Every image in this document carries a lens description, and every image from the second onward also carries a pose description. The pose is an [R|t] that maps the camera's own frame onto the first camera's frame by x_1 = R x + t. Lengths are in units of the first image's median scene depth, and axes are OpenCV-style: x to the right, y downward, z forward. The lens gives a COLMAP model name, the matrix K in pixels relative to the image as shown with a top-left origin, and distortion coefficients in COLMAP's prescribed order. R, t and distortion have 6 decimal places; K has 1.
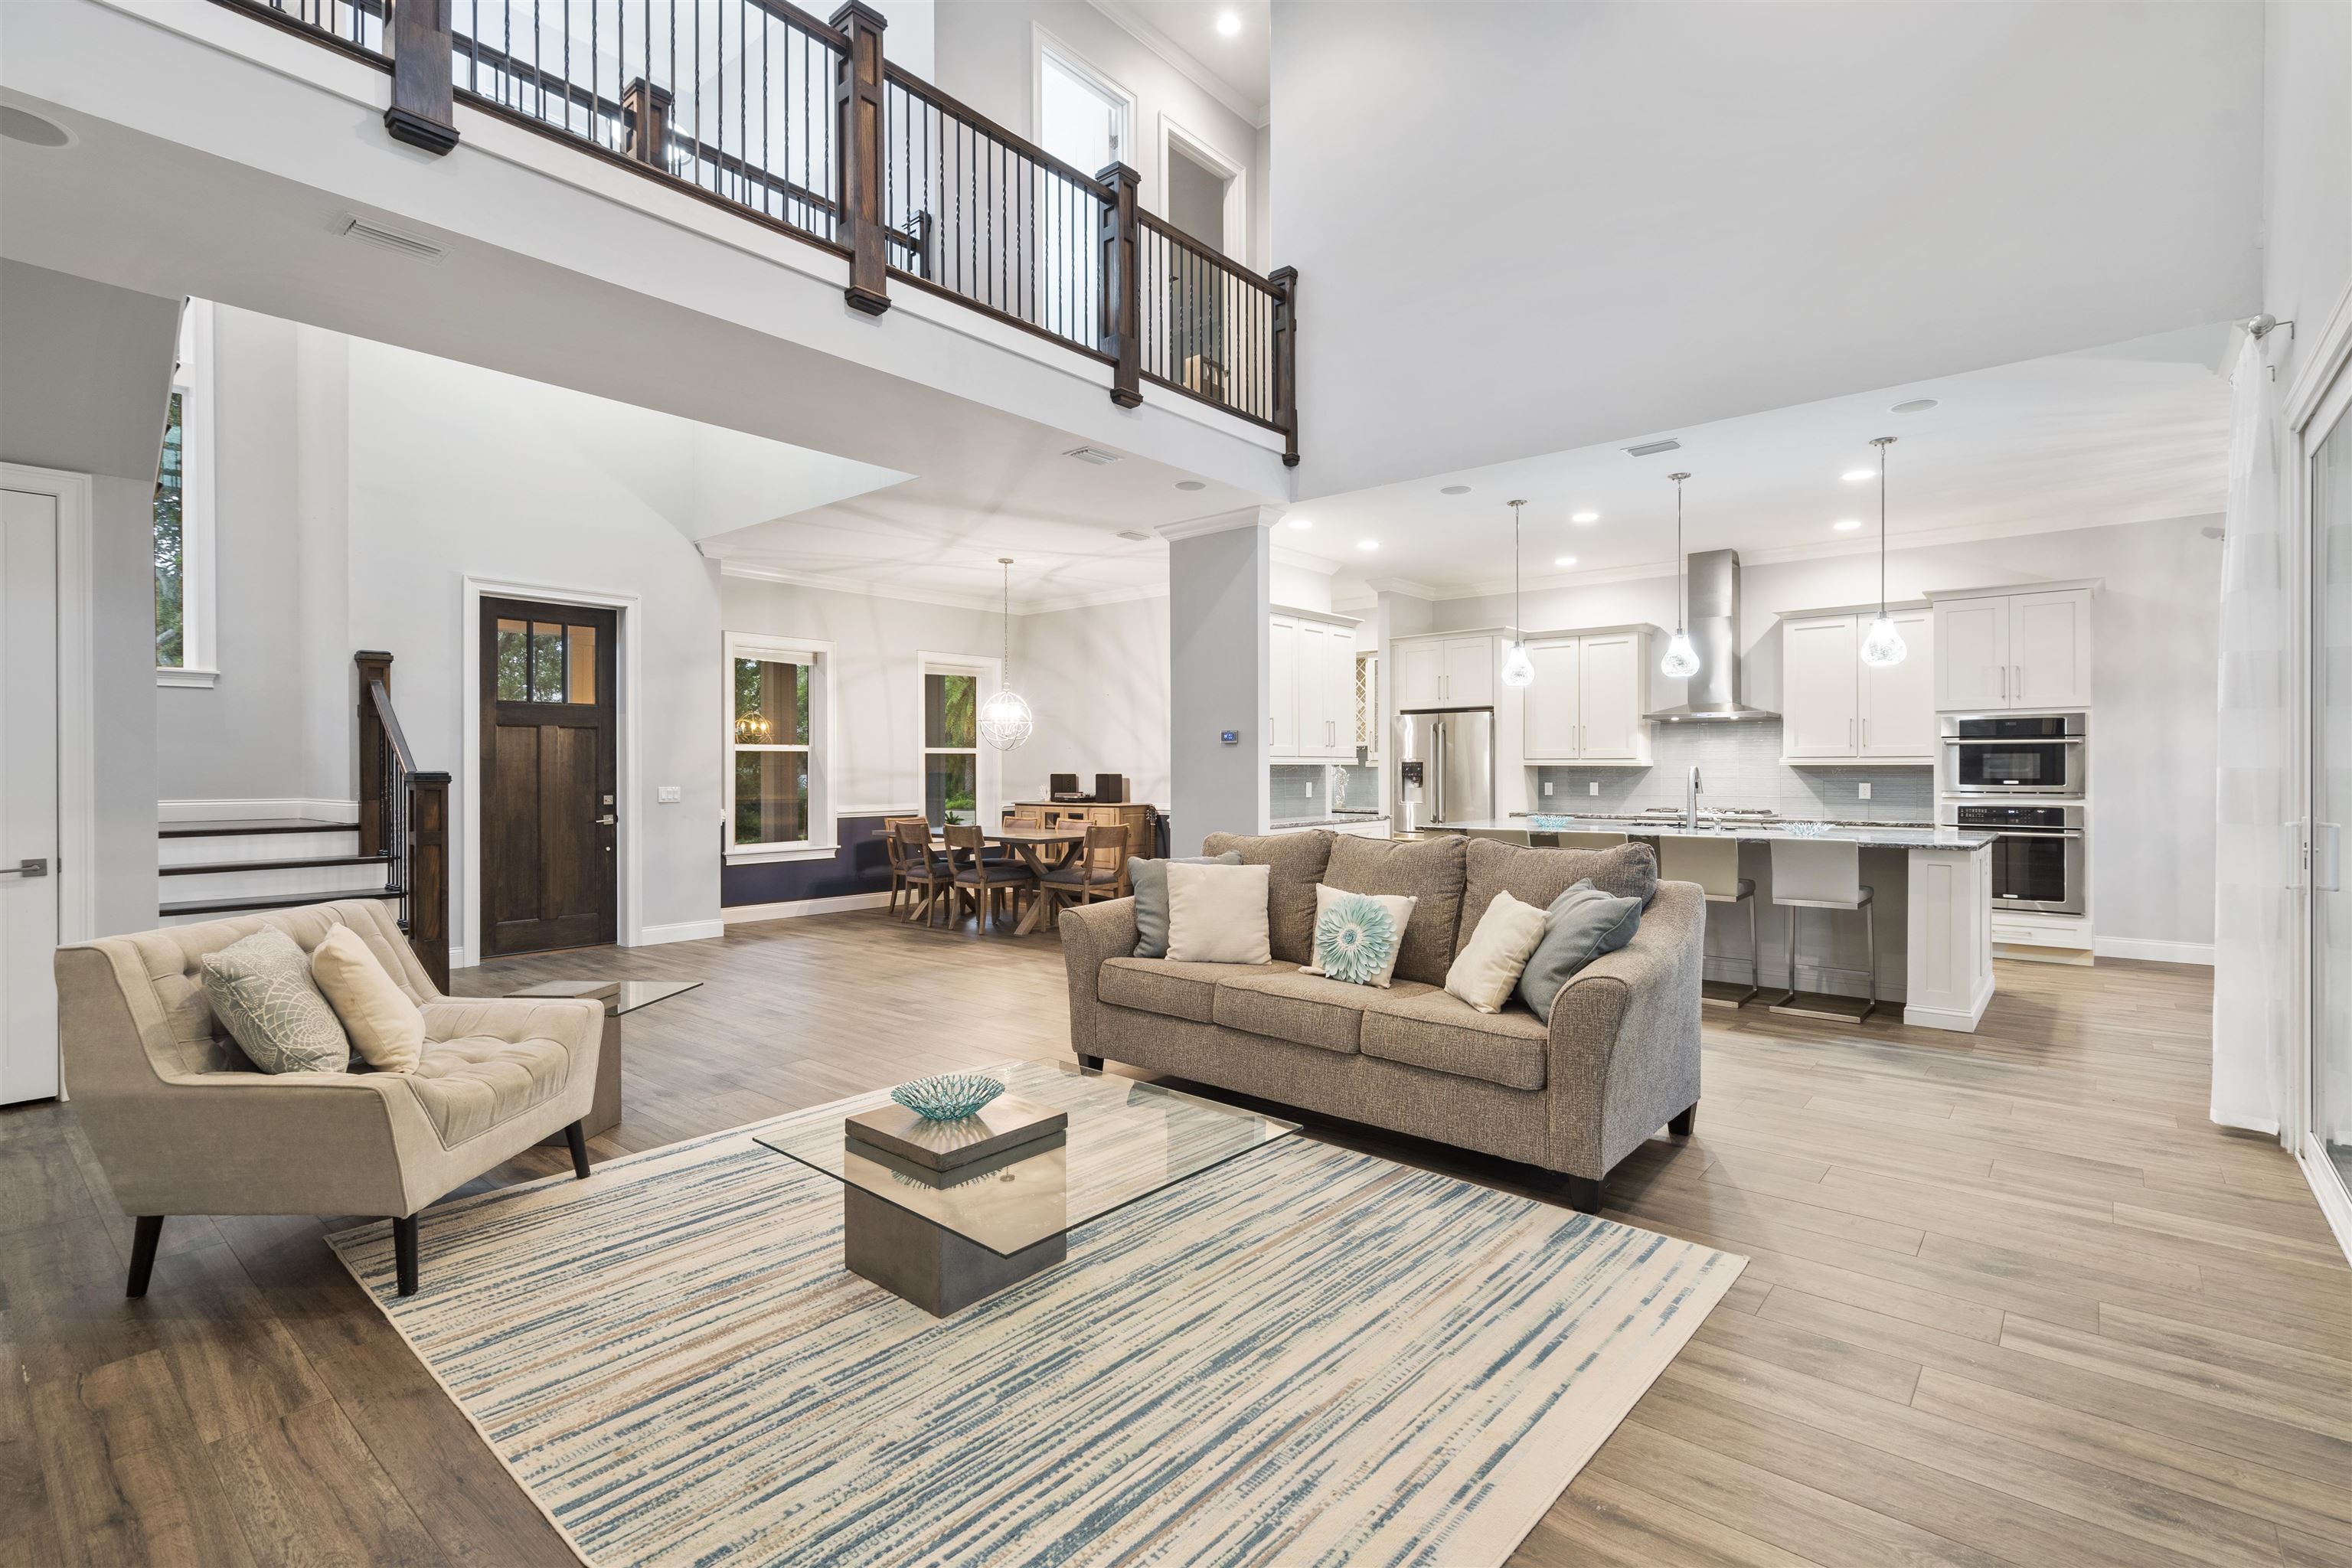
lens RADIAL K [[1090.6, 0, 1180.7], [0, 1090.6, 771.0], [0, 0, 1]] dist [-0.001643, 0.000887]
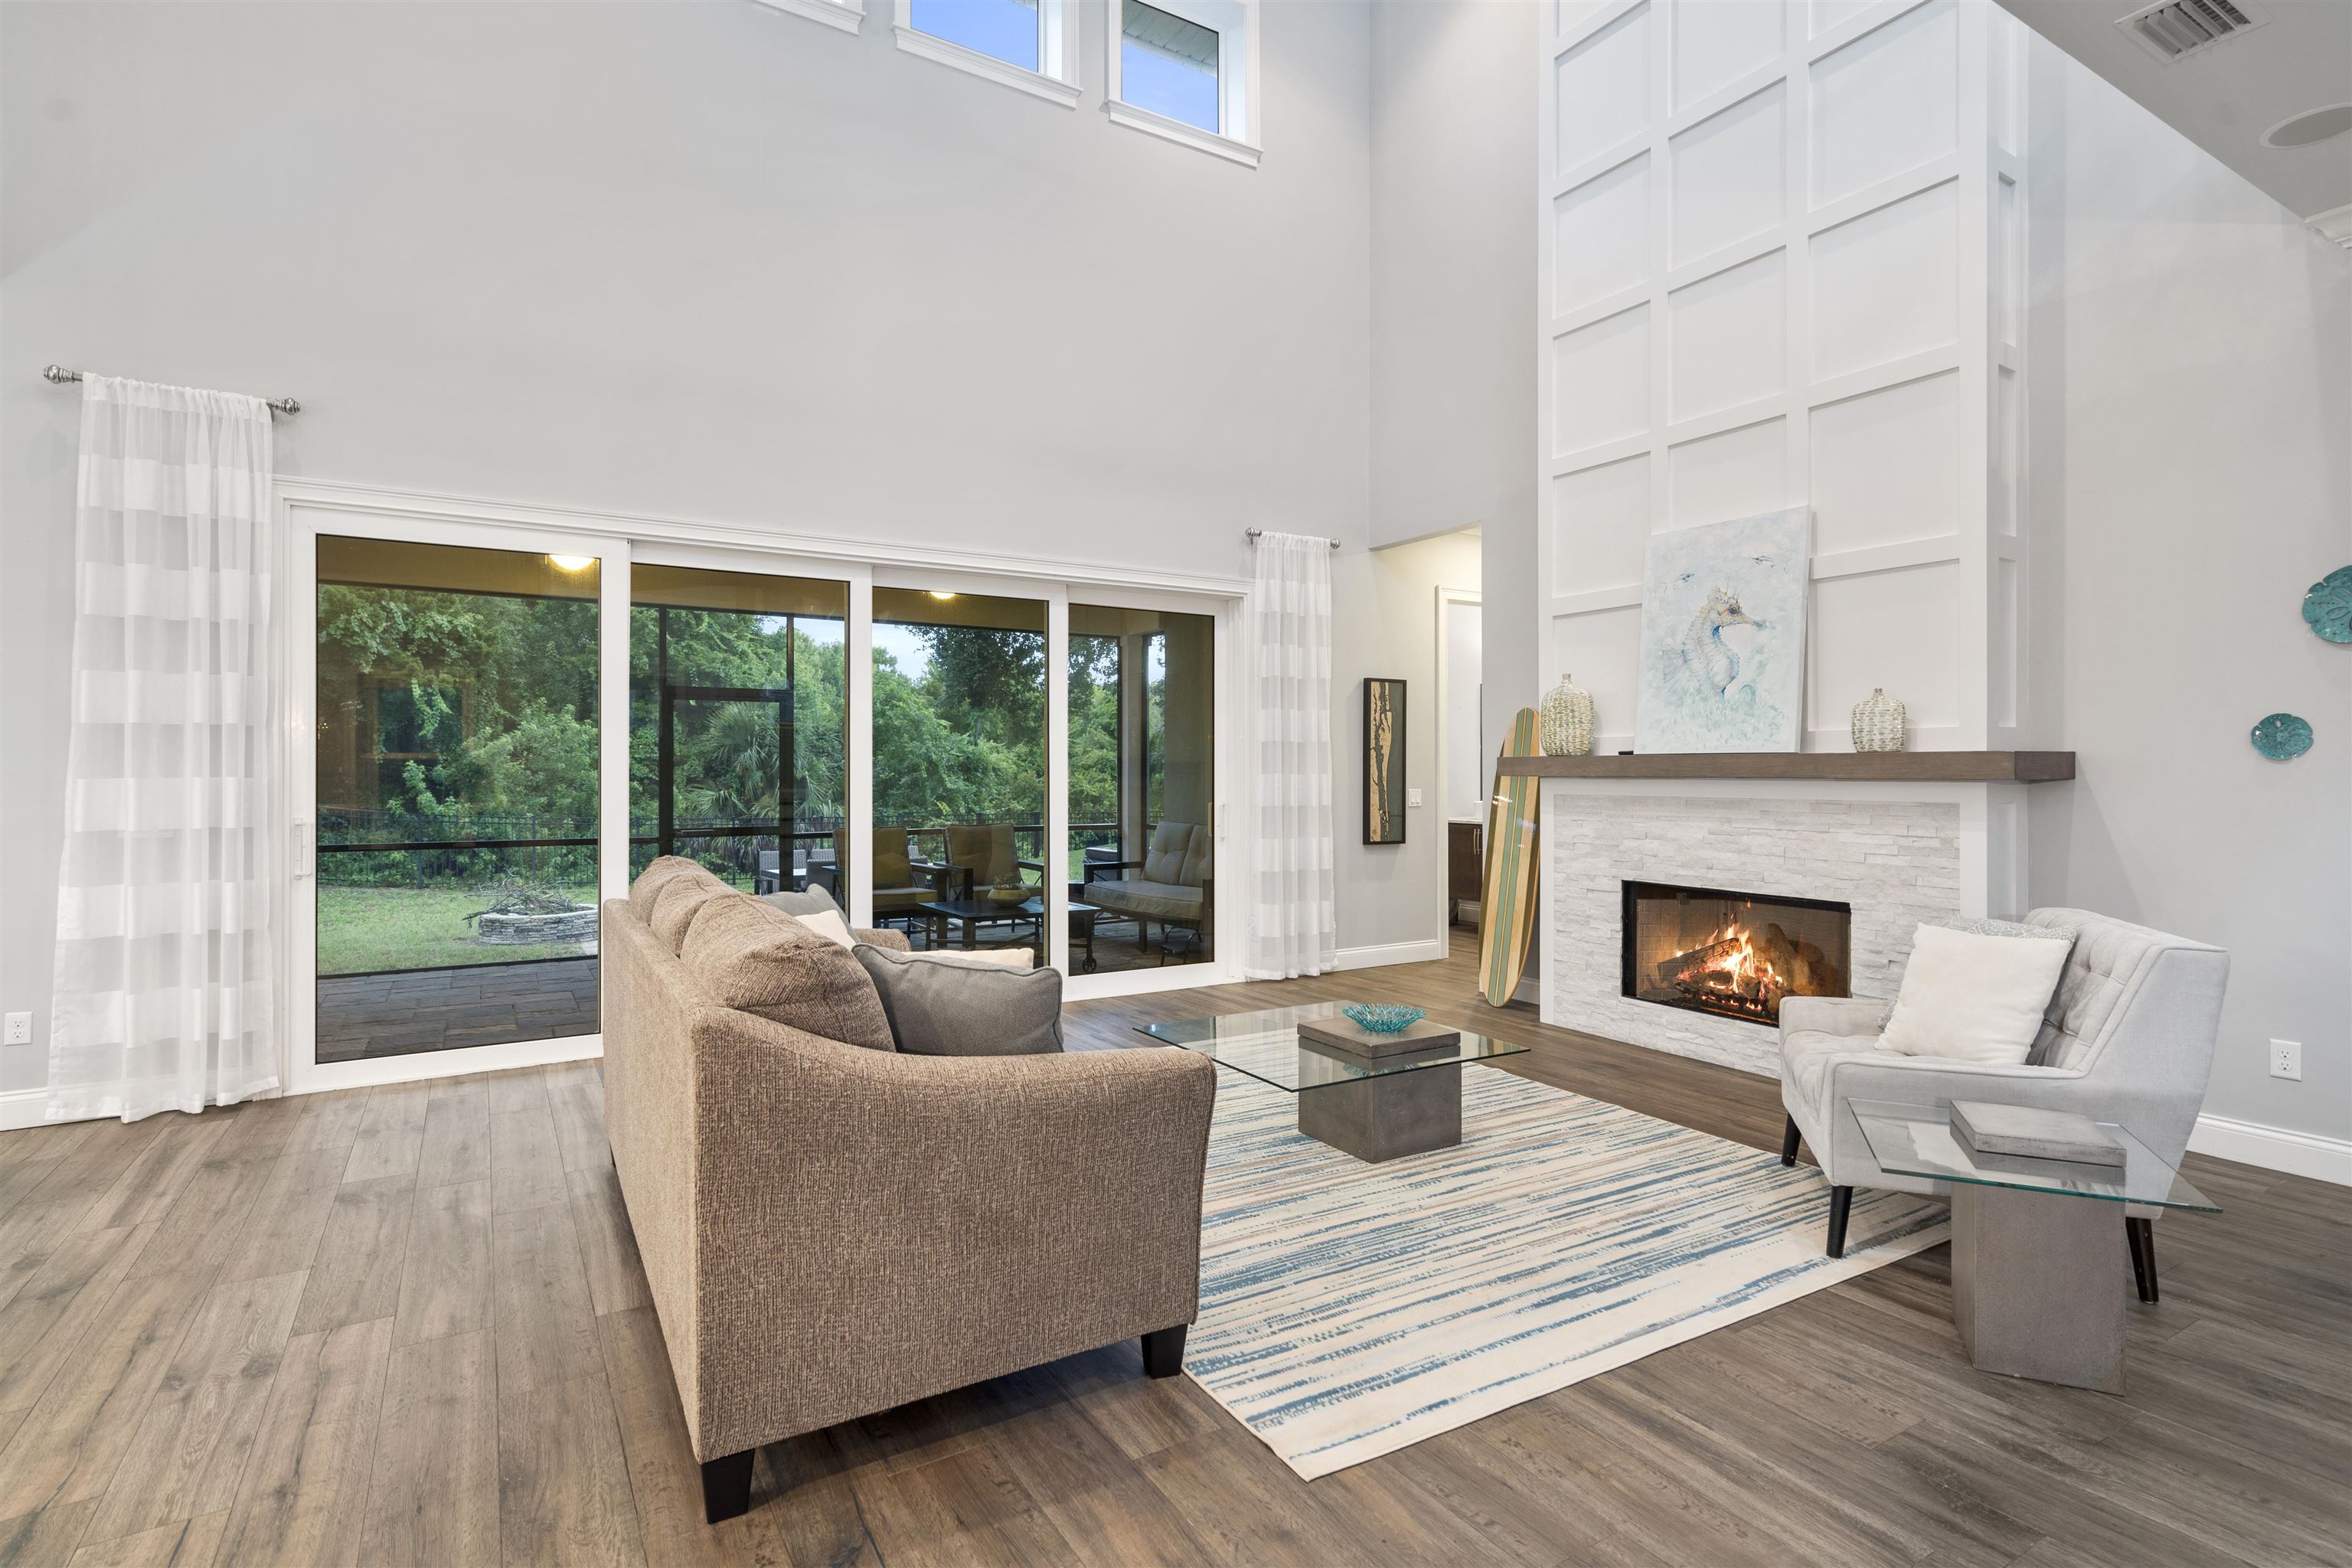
lens RADIAL K [[1151.6, 0, 1189.7], [0, 1151.6, 767.5], [0, 0, 1]] dist [0.000934, 0.000668]
pose [[-0.951241, 0.005385, 0.308400, -0.299219], [0.005406, 0.999985, -0.000785, -0.006976], [-0.308400, 0.000921, -0.951256, 1.709888]]
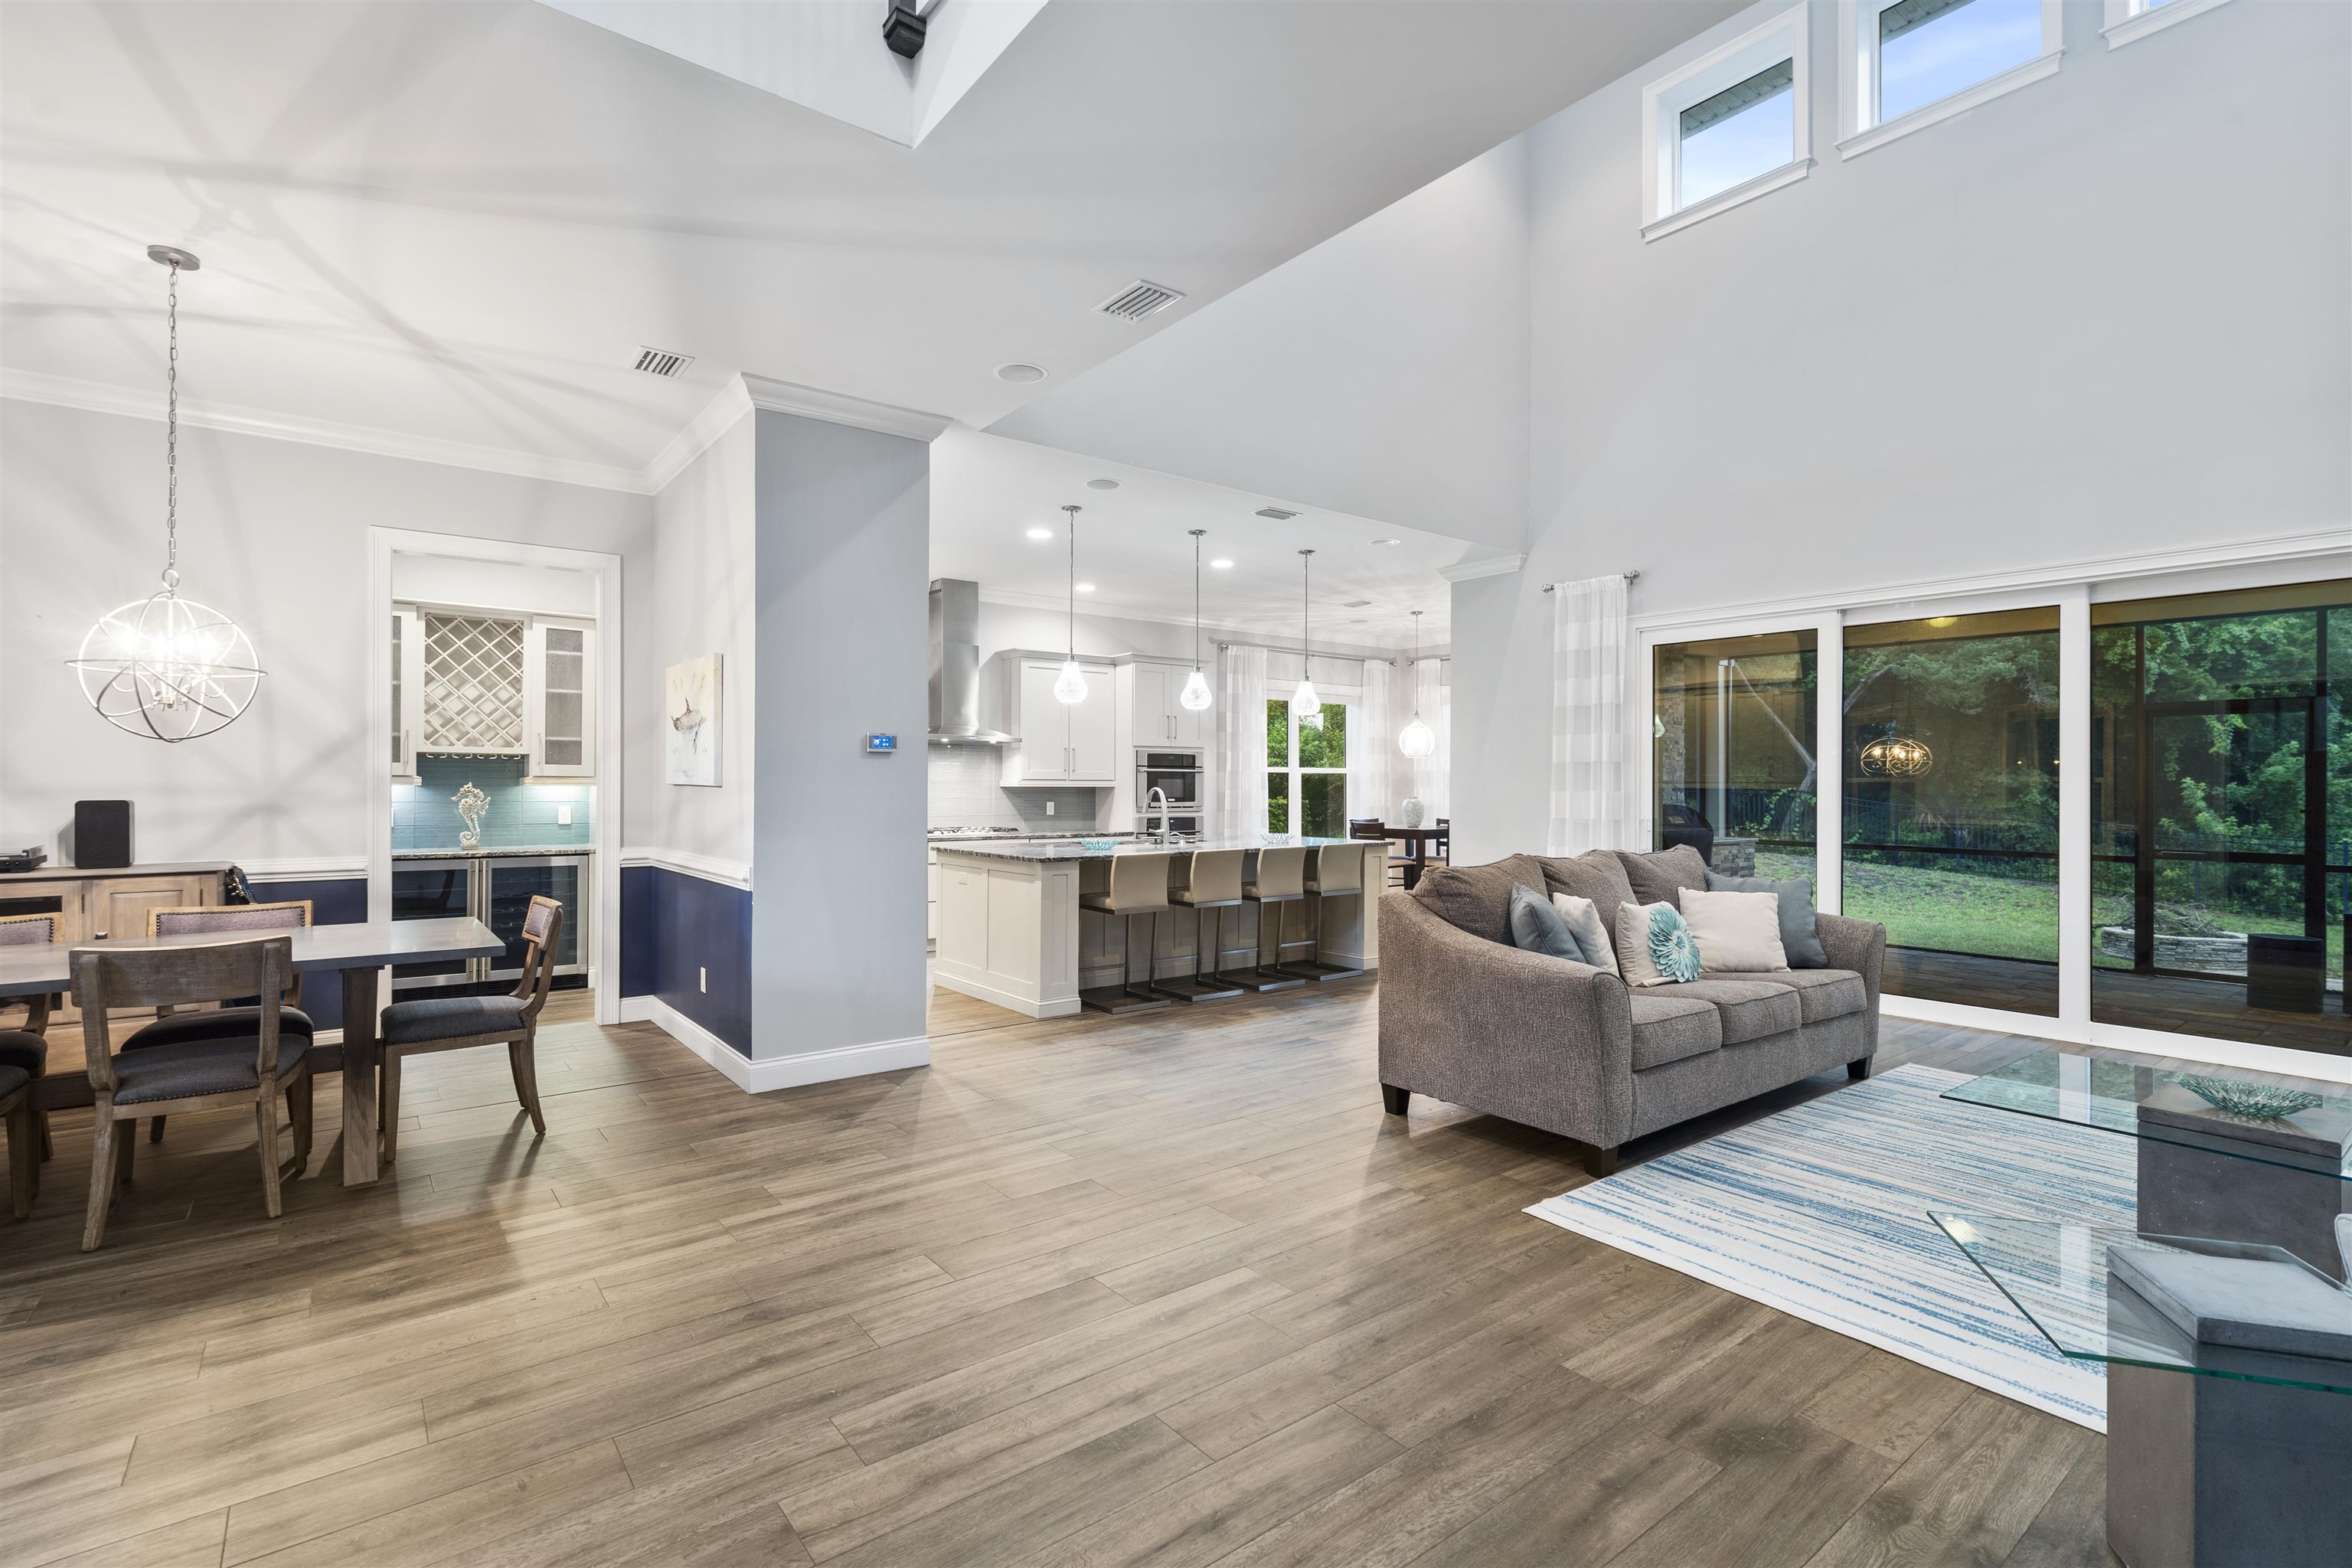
lens RADIAL K [[1084.6, 0, 1176.0], [0, 1084.6, 784.0], [0, 0, 1]] dist [0.001566, 0.000766]
pose [[0.202908, 0.005279, 0.979184, -1.054038], [-0.001720, 0.999986, -0.005034, -0.005335], [-0.979196, -0.000663, 0.202914, 1.287763]]
